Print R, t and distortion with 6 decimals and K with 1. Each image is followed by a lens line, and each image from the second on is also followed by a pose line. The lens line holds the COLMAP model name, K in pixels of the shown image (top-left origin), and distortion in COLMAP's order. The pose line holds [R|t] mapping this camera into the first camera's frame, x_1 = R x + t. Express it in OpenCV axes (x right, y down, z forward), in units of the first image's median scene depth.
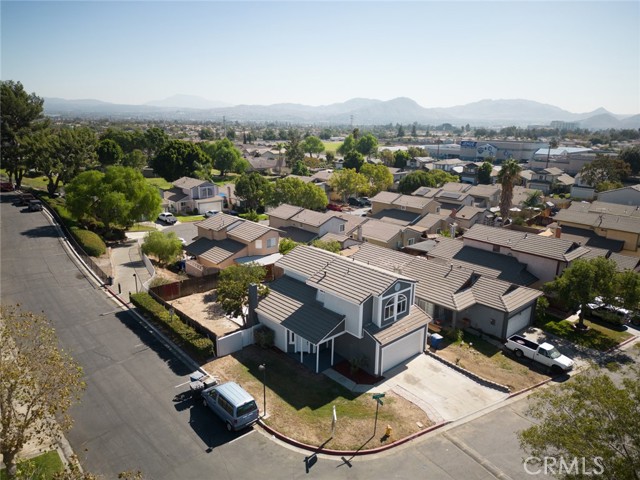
lens RADIAL K [[445.2, 0, 321.3], [0, 445.2, 241.7], [0, 0, 1]] dist [0.046847, -0.032765]
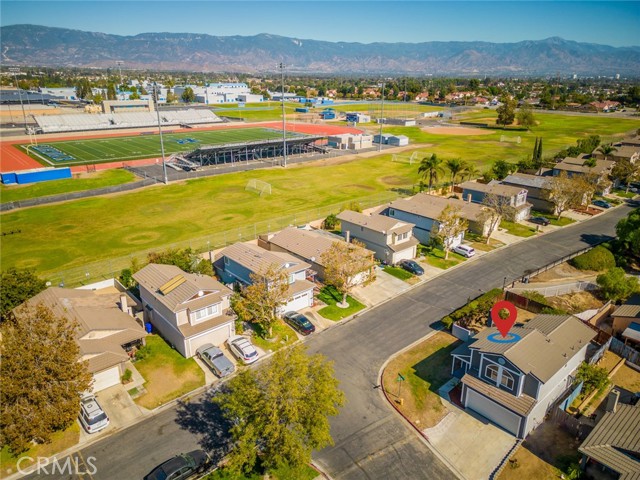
lens RADIAL K [[445.2, 0, 324.2], [0, 445.2, 240.4], [0, 0, 1]] dist [0.046847, -0.032765]
pose [[-0.019824, 0.328708, -0.944224, 0.918854], [-0.262039, 0.909687, 0.322186, -0.347602], [0.964854, 0.253811, 0.068101, 0.280874]]
